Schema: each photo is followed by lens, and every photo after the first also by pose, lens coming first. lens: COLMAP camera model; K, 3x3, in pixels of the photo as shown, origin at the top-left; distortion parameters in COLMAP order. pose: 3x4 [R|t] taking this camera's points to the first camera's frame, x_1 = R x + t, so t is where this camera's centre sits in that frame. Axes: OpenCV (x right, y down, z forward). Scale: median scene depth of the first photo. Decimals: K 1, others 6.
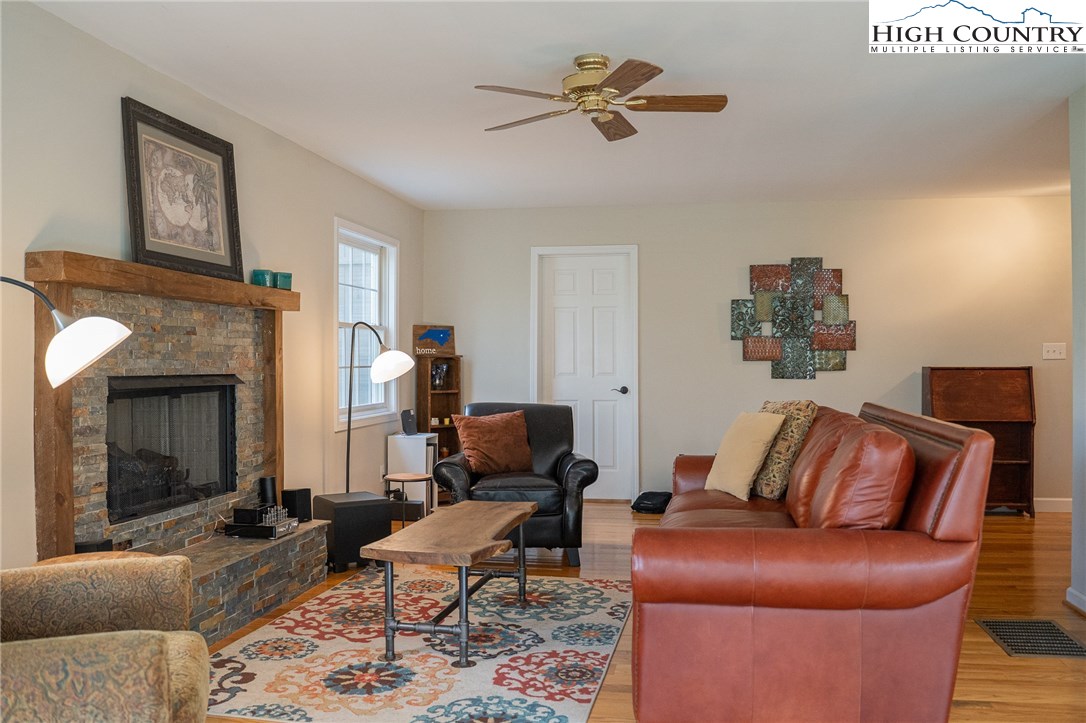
lens RADIAL K [[880.0, 0, 547.4], [0, 880.0, 366.3], [0, 0, 1]] dist [-0.056296, 0.001899]
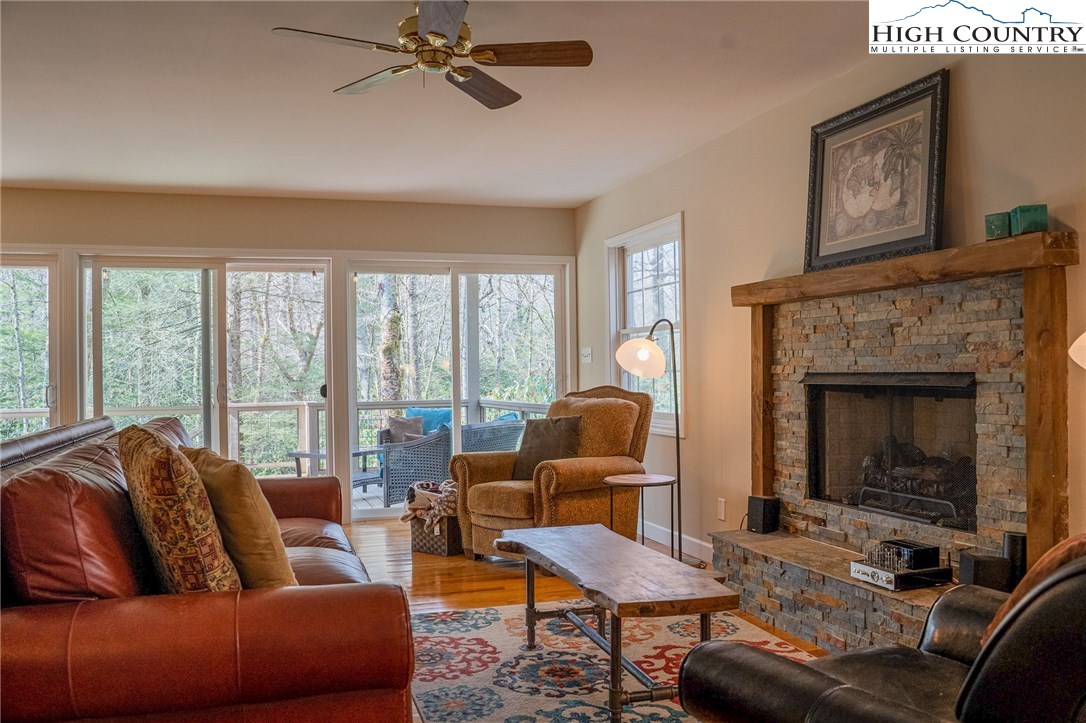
lens RADIAL K [[880.0, 0, 547.8], [0, 880.0, 362.1], [0, 0, 1]] dist [-0.056296, 0.001899]
pose [[-0.876078, 0.007672, -0.482109, 0.380887], [0.014342, 0.999846, -0.010151, 0.003719], [0.481957, -0.015807, -0.876052, 1.864602]]
